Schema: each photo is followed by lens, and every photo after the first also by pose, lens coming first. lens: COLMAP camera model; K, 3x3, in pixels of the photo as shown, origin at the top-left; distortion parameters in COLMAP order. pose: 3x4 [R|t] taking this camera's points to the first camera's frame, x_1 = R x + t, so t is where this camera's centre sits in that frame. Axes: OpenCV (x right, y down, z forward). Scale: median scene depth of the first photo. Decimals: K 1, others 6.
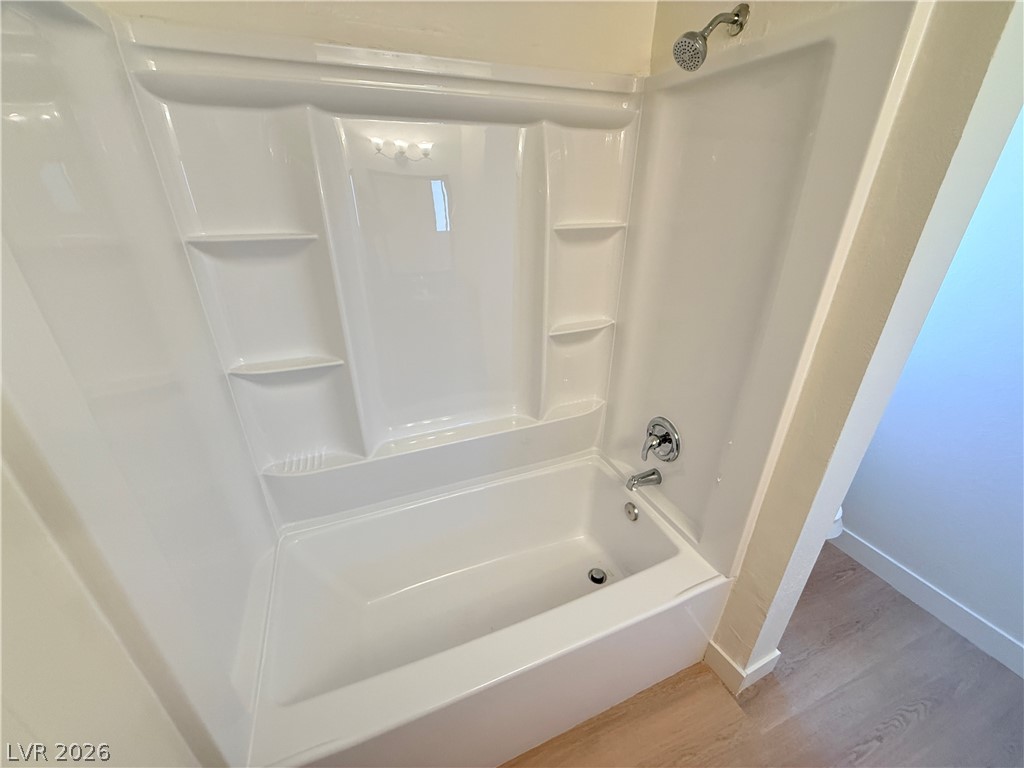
lens RADIAL K [[409.7, 0, 511.5], [0, 409.7, 384.8], [0, 0, 1]] dist [-0.000612, -0.000404]
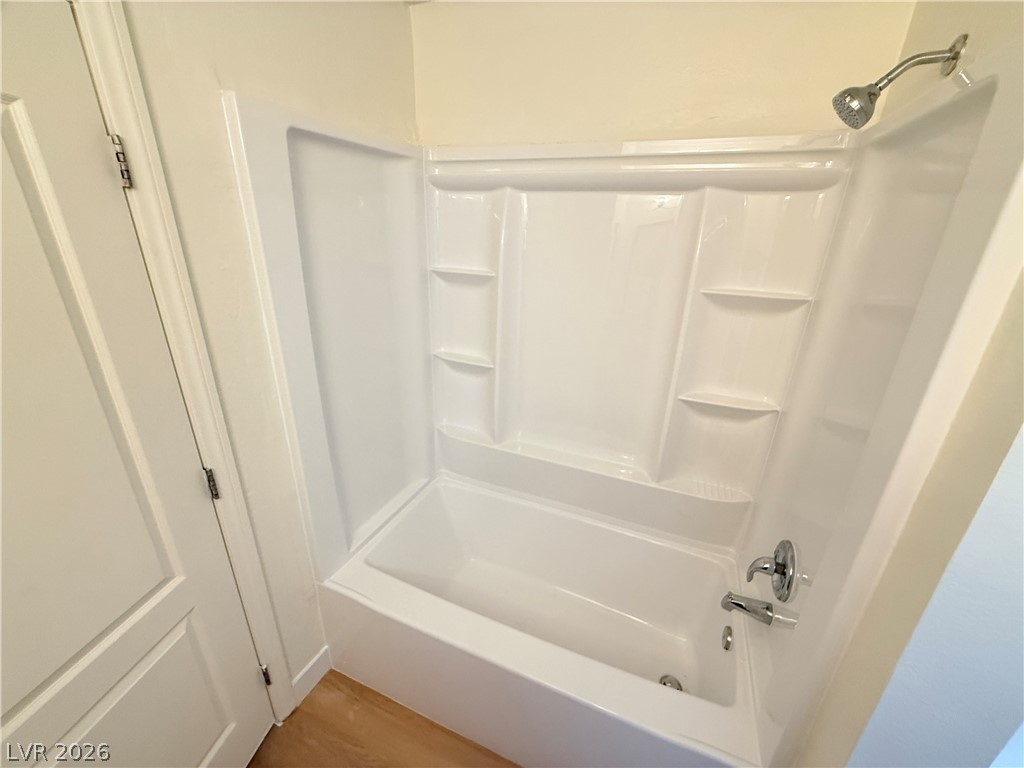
lens RADIAL K [[409.7, 0, 506.7], [0, 409.7, 384.0], [0, 0, 1]] dist [-0.000612, -0.000404]
pose [[0.707861, 0.273380, -0.651304, 0.413159], [-0.329419, 0.943420, 0.037969, -0.055557], [0.624833, 0.187675, 0.757867, 0.023259]]
